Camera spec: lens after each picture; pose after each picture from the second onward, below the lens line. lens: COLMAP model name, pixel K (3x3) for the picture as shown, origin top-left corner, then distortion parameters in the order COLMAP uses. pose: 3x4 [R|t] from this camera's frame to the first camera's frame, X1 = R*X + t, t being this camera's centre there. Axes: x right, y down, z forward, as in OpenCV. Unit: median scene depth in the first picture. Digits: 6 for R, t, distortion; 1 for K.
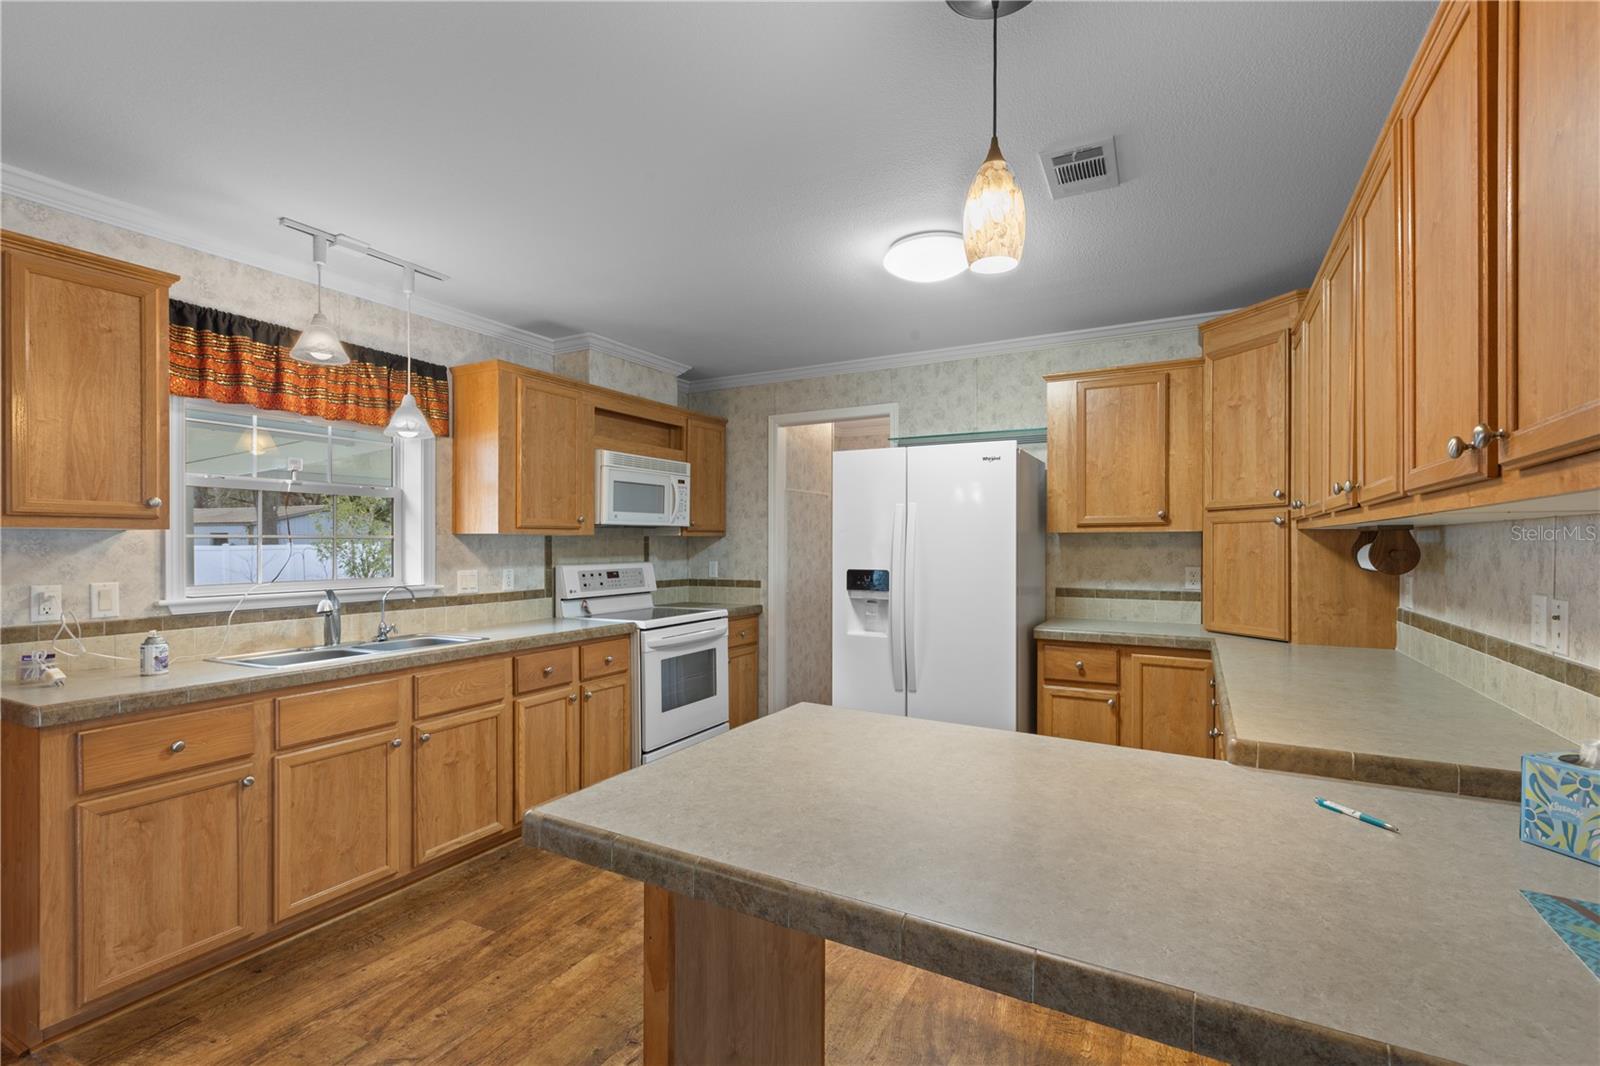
lens RADIAL K [[719.9, 0, 810.1], [0, 719.9, 549.7], [0, 0, 1]] dist [0.004309, -0.000591]
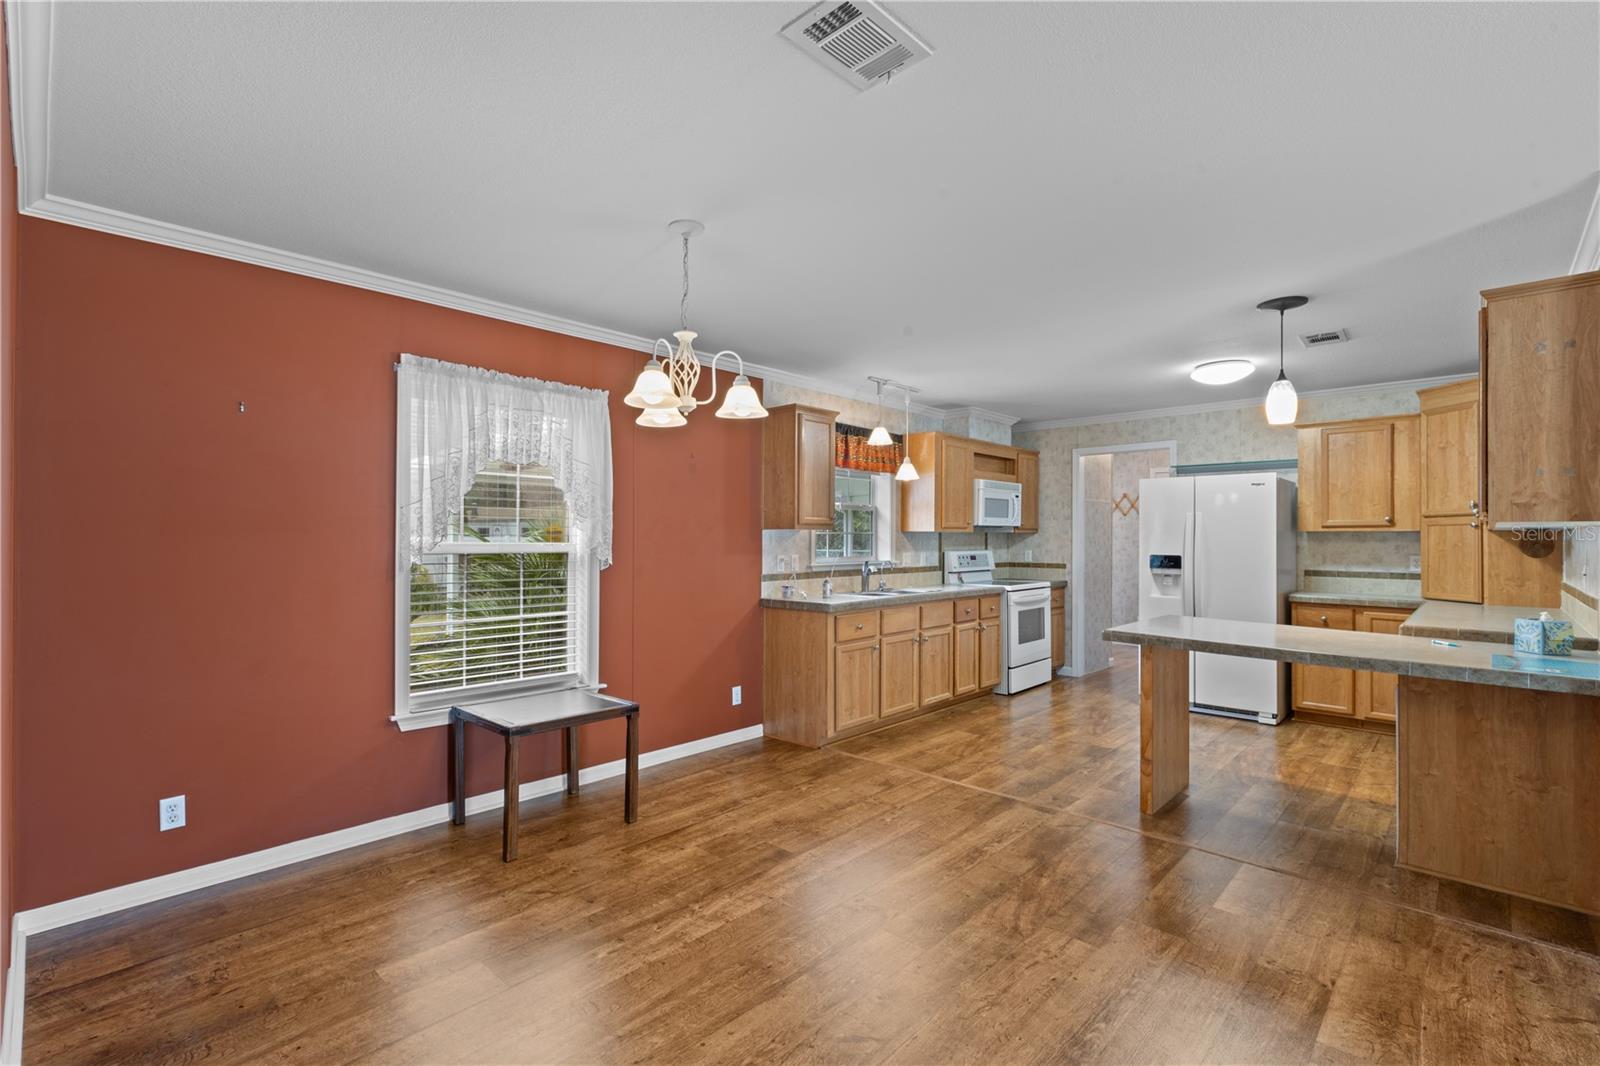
lens RADIAL K [[719.9, 0, 801.7], [0, 719.9, 532.7], [0, 0, 1]] dist [0.004309, -0.000591]
pose [[0.964327, 0.002326, -0.264704, -0.353829], [-0.006283, 0.999881, -0.014104, 0.008527], [0.264639, 0.015265, 0.964227, -0.943080]]
